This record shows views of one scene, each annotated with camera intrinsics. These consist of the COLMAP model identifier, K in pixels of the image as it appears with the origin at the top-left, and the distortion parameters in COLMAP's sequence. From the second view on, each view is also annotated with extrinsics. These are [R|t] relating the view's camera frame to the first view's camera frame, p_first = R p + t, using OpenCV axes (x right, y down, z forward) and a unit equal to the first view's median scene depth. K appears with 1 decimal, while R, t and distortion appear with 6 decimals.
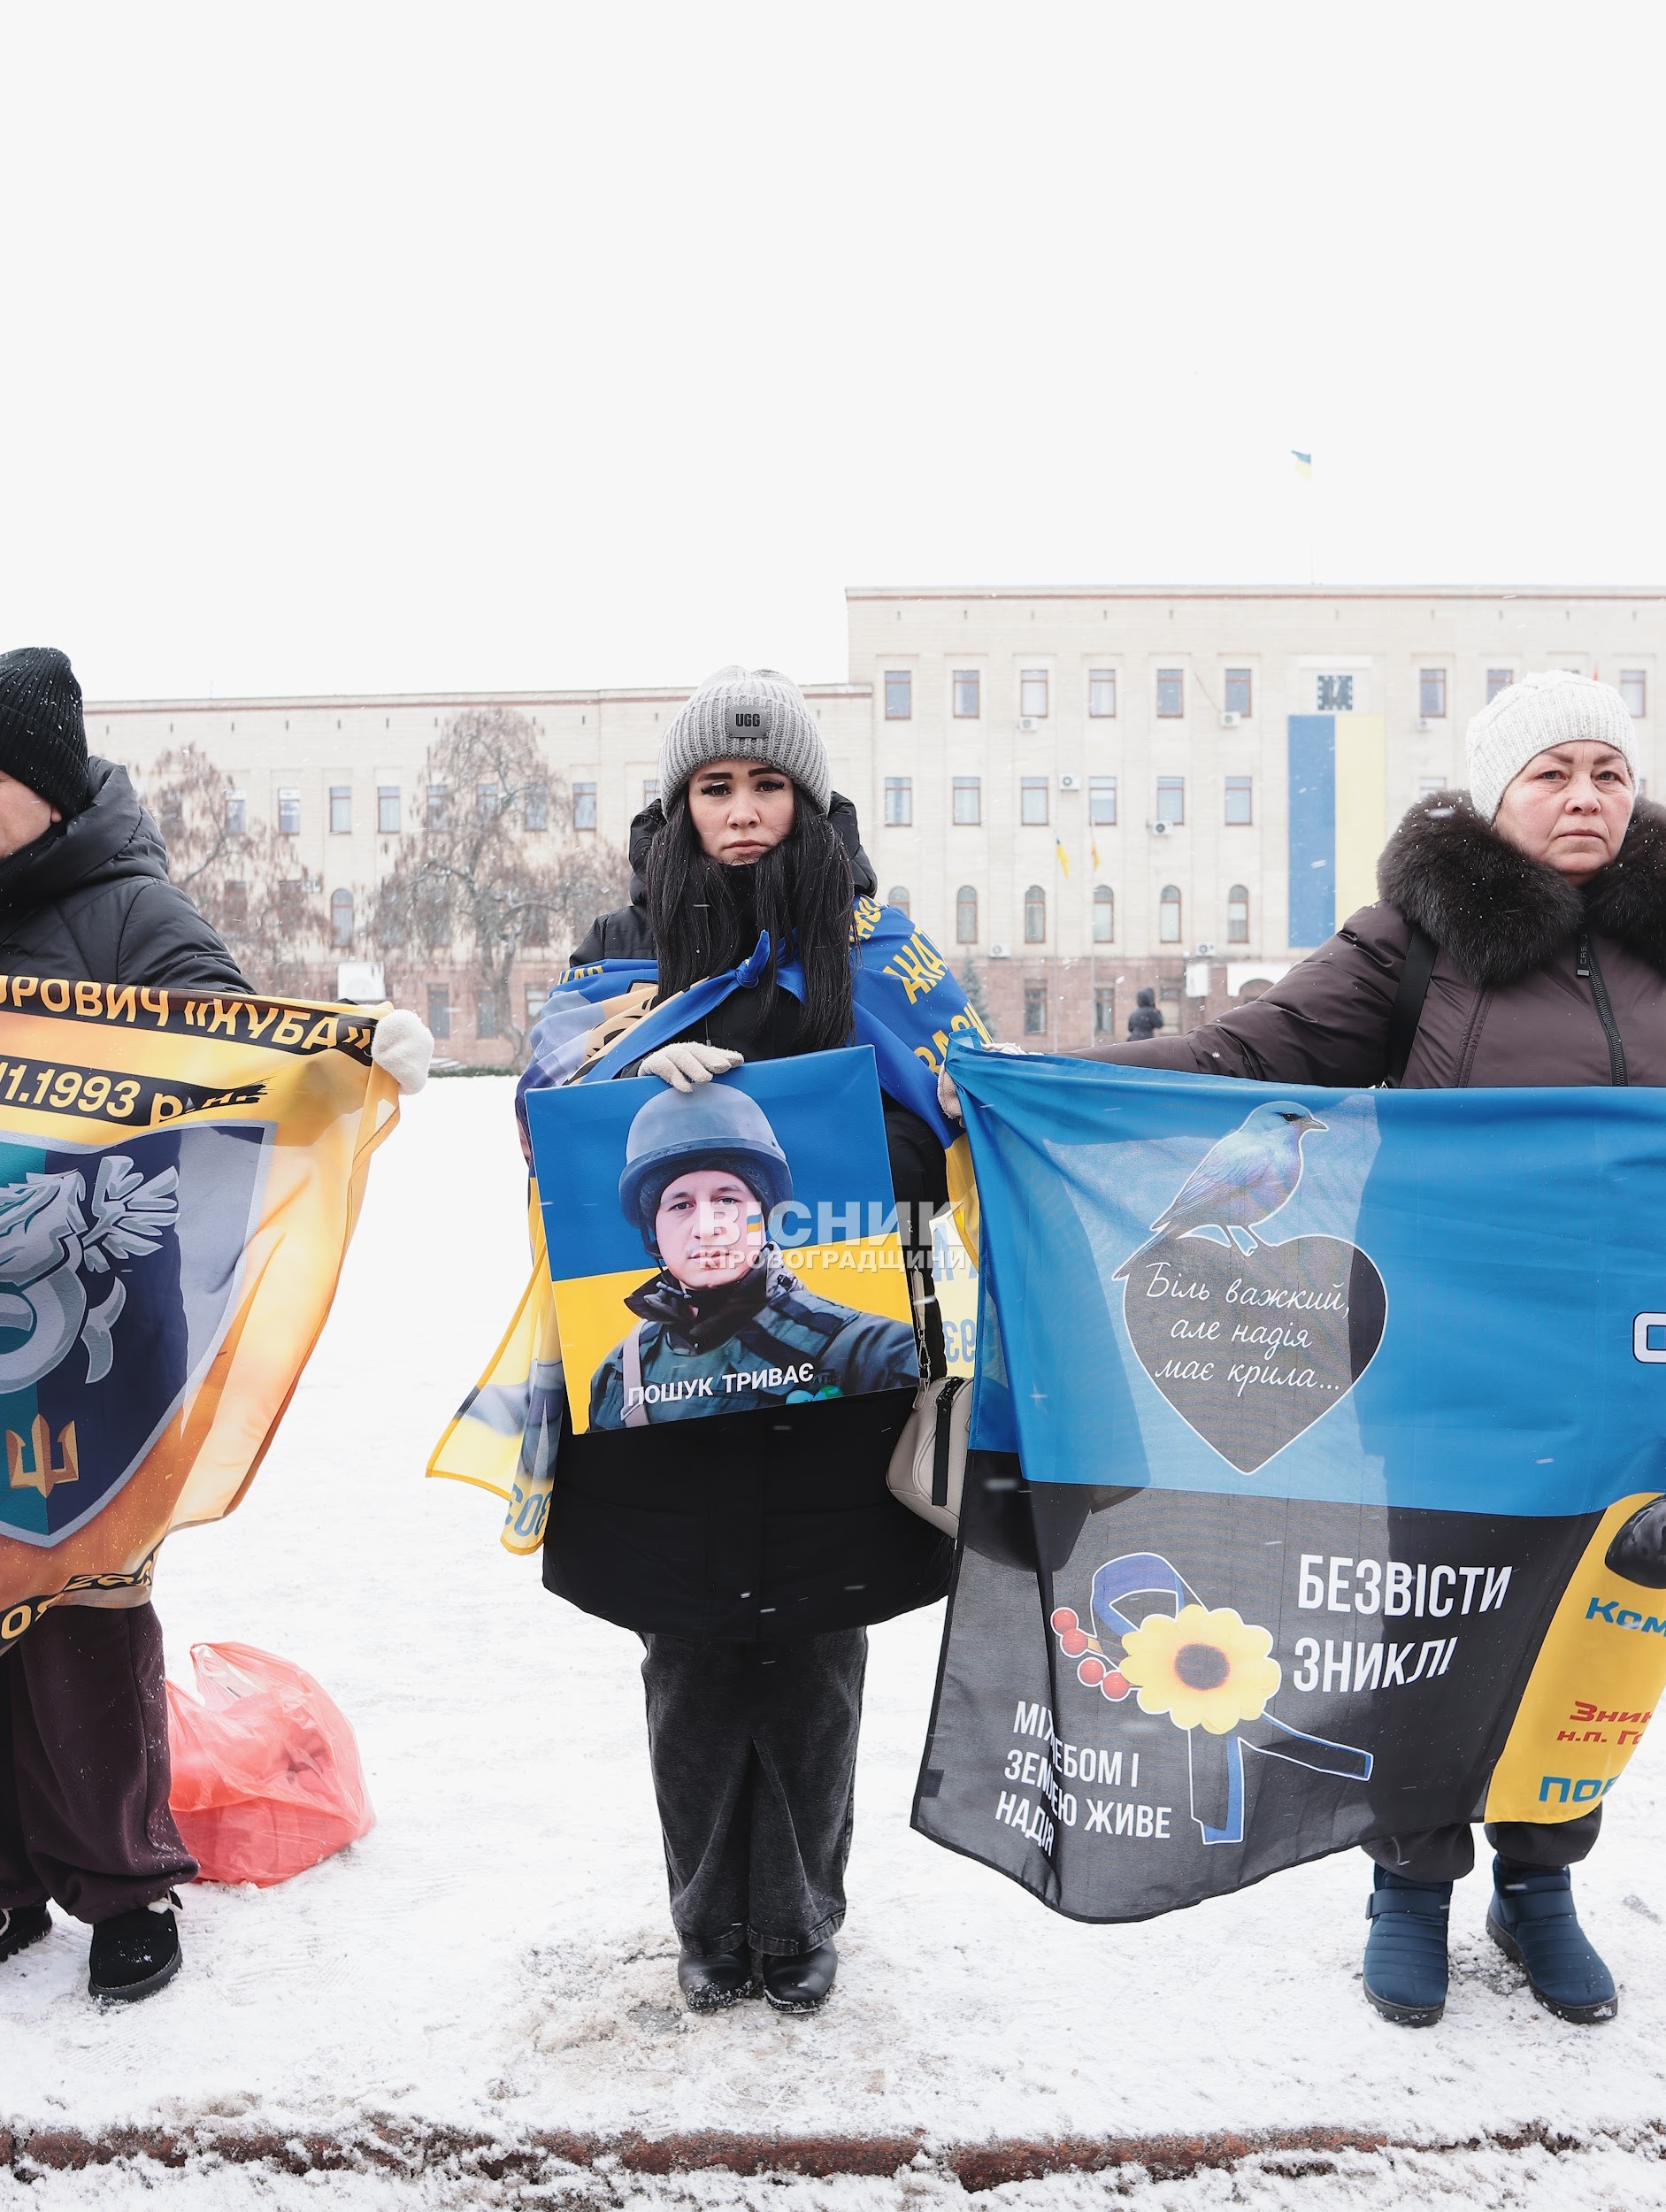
lens RADIAL K [[1837.9, 0, 838.0], [0, 1837.9, 1102.6], [0, 0, 1]] dist [-0.115472, 0.079768]
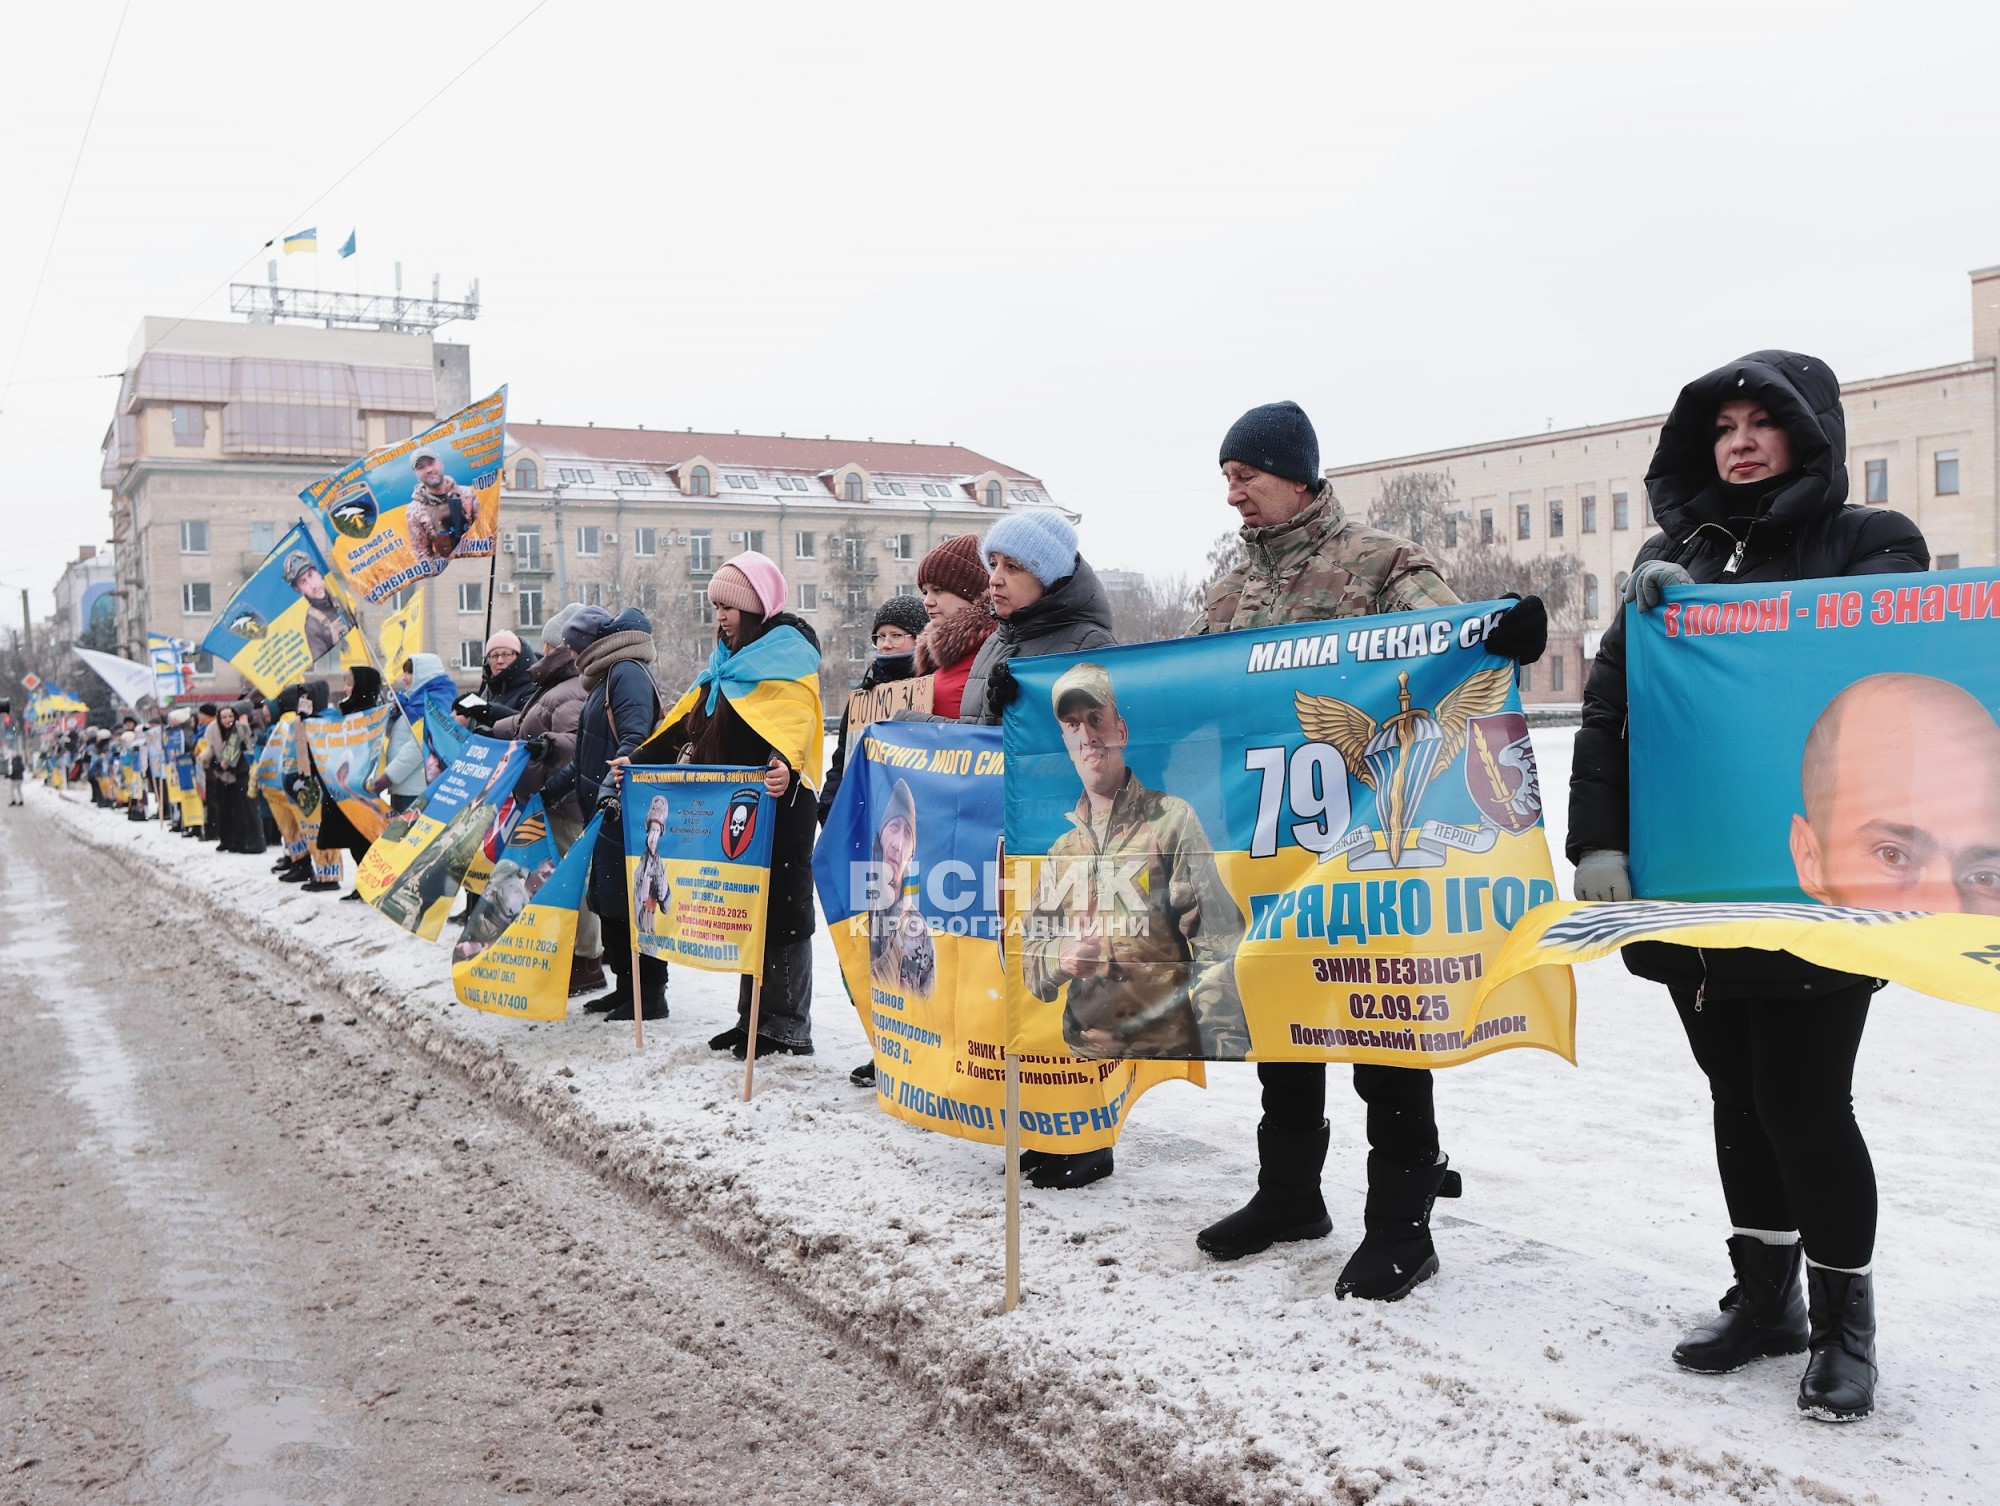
lens RADIAL K [[1661.8, 0, 989.7], [0, 1661.8, 759.8], [0, 0, 1]] dist [-0.115472, 0.079768]
pose [[0.559493, 0.027884, -0.828366, 0.479530], [-0.018788, 0.999604, 0.020958, -0.000499], [0.828622, 0.003837, 0.559795, -0.020855]]
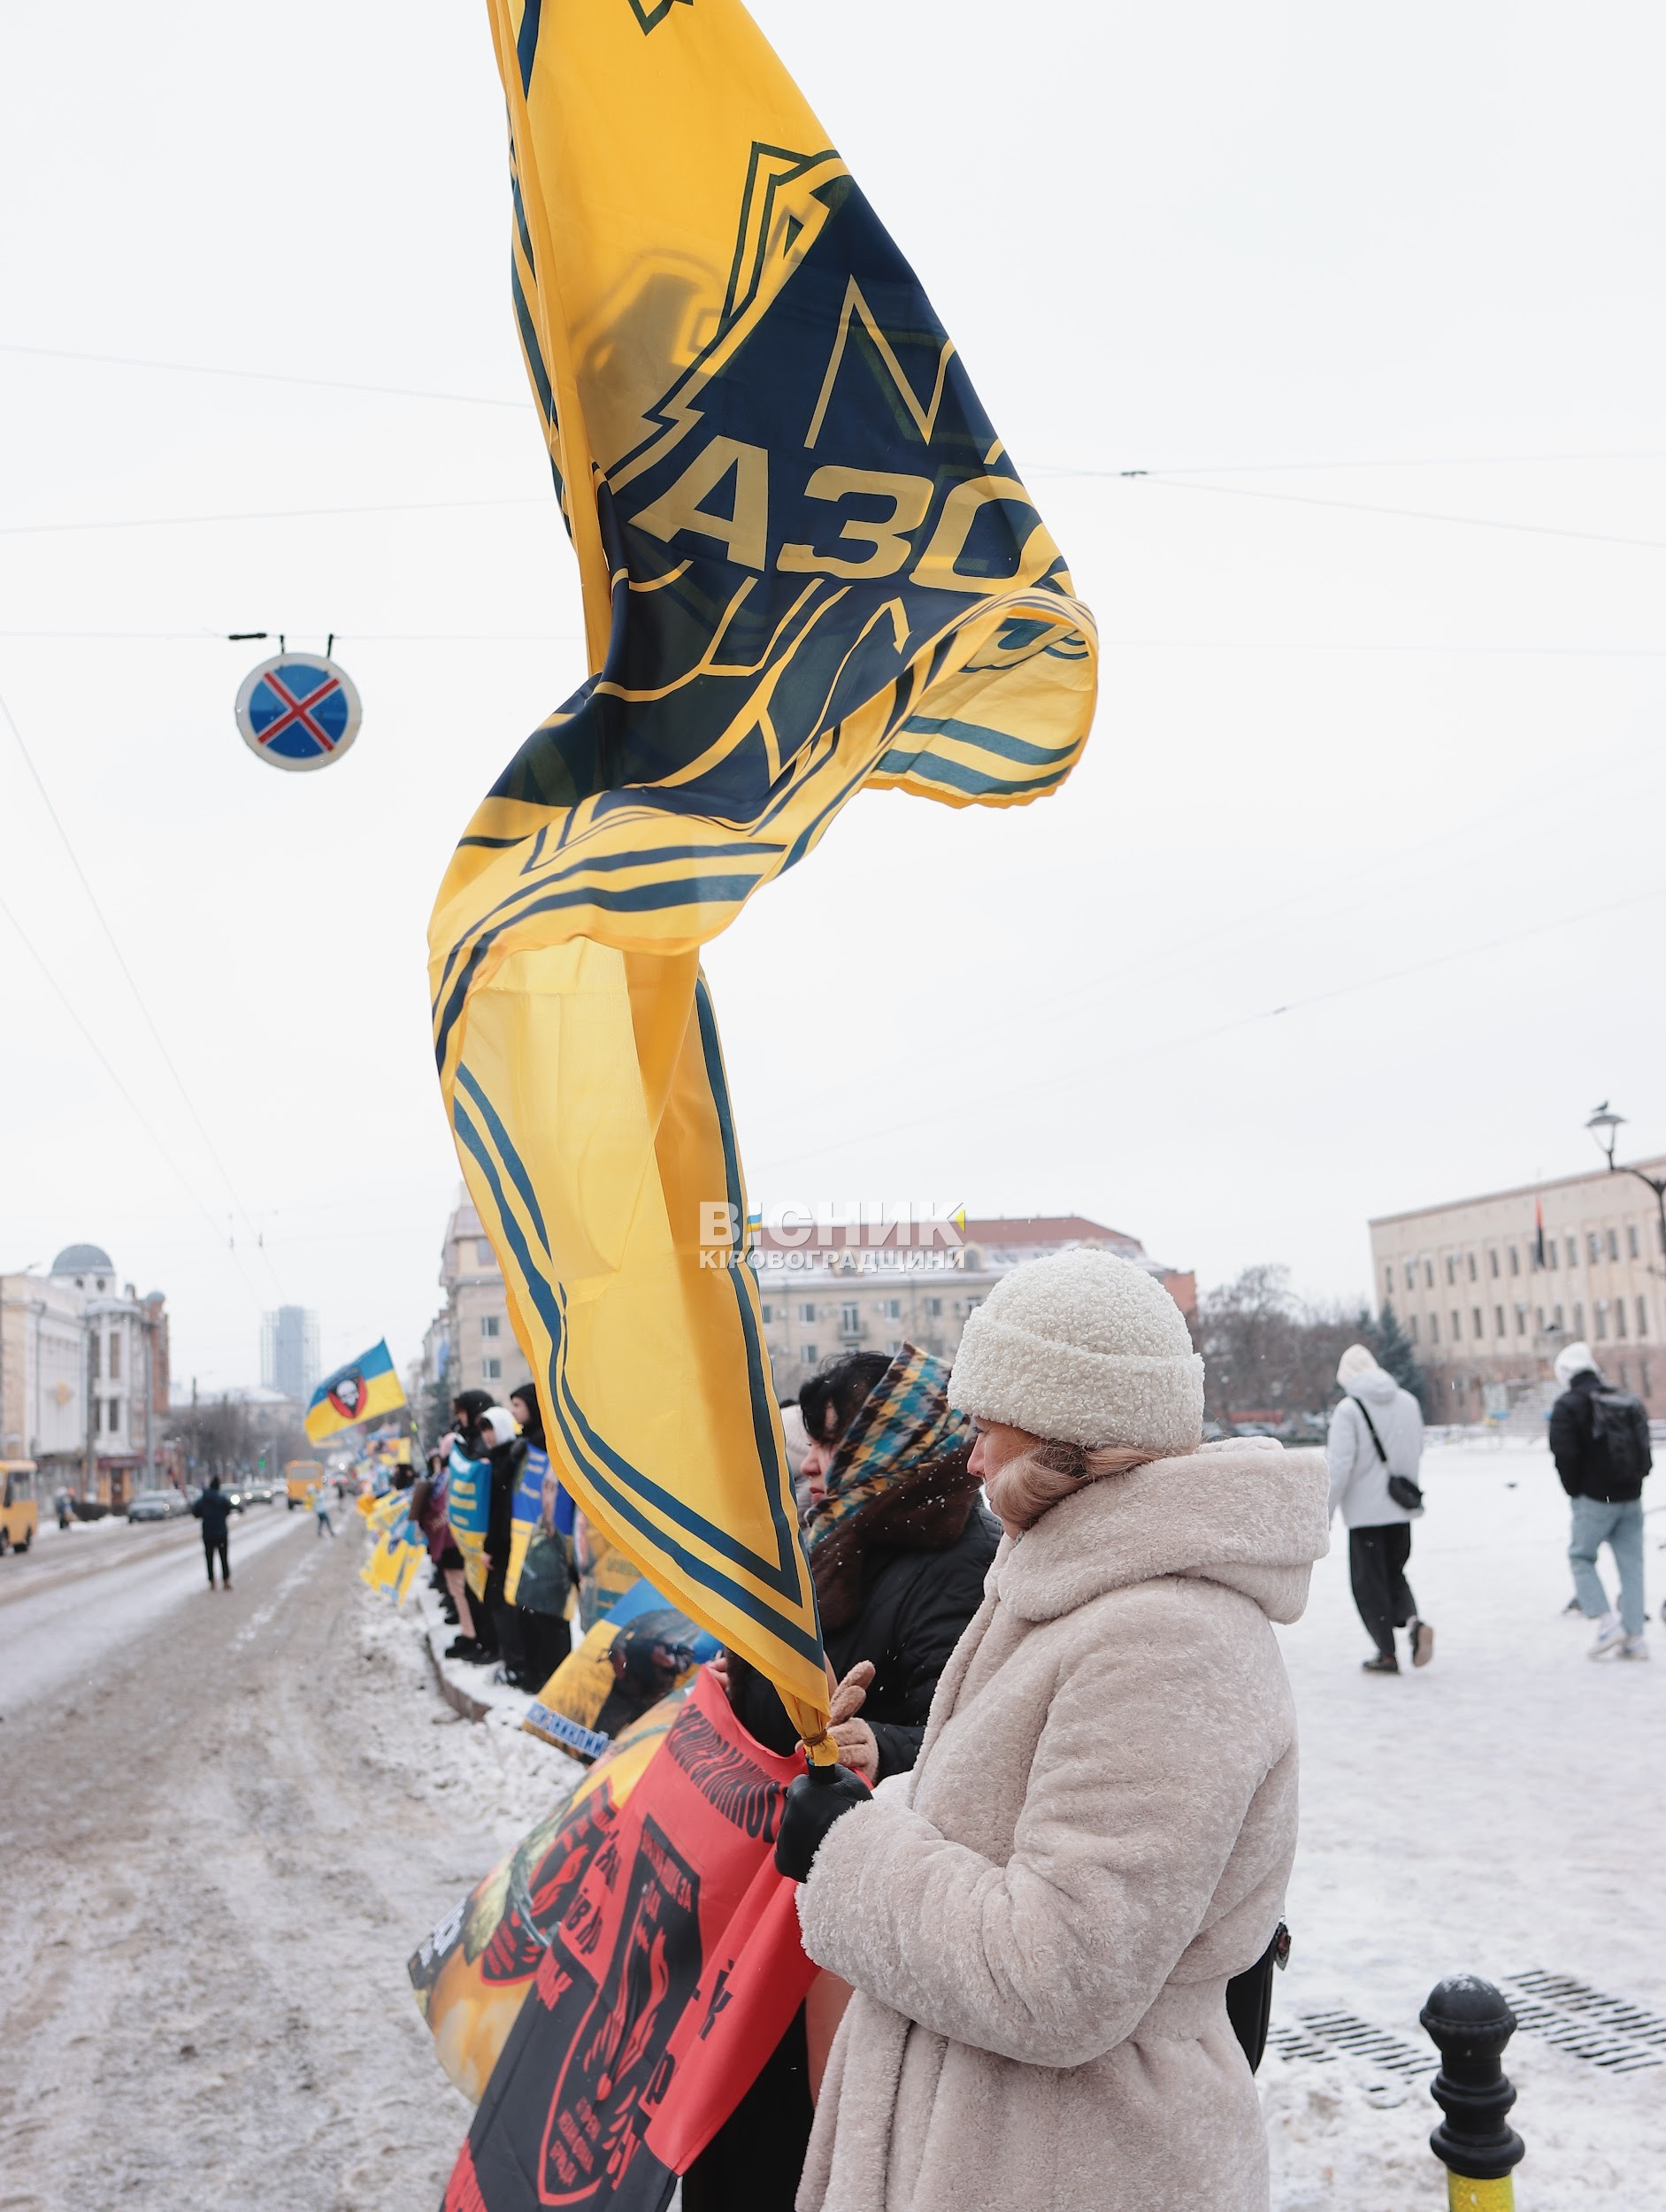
lens RADIAL K [[1837.9, 0, 842.8], [0, 1837.9, 1115.9], [0, 0, 1]] dist [-0.115472, 0.079768]
pose [[0.275180, -0.161039, -0.947809, 1.109649], [0.003684, 0.986041, -0.166465, -0.022415], [0.961386, 0.042316, 0.271932, -0.019367]]
